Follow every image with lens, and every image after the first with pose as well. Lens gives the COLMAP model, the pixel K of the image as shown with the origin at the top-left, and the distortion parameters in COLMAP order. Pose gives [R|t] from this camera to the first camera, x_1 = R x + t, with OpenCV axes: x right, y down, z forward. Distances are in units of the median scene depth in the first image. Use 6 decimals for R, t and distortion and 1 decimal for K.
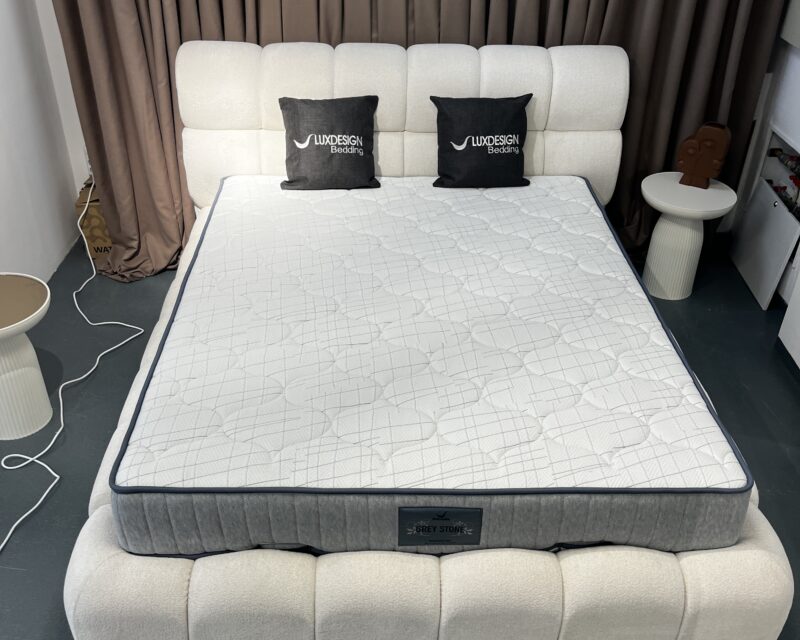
lens RADIAL K [[805.1, 0, 401.4], [0, 805.1, 320.2], [0, 0, 1]] dist [0.063513, 0.000000]
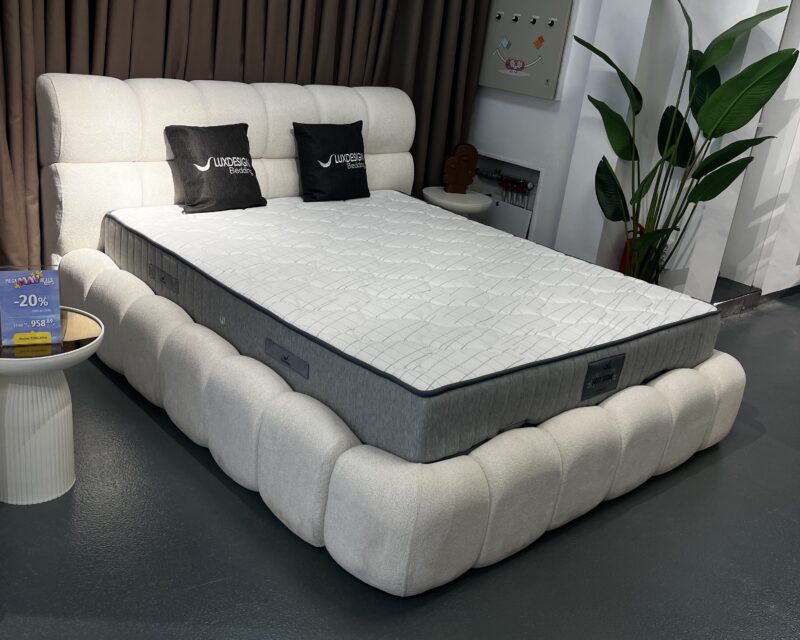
lens RADIAL K [[805.1, 0, 400.4], [0, 805.1, 318.3], [0, 0, 1]] dist [0.063513, 0.000000]
pose [[0.770219, -0.165366, 0.615968, -0.590017], [0.259742, 0.963410, -0.066145, 0.098770], [-0.582492, 0.210939, 0.784989, 0.088273]]
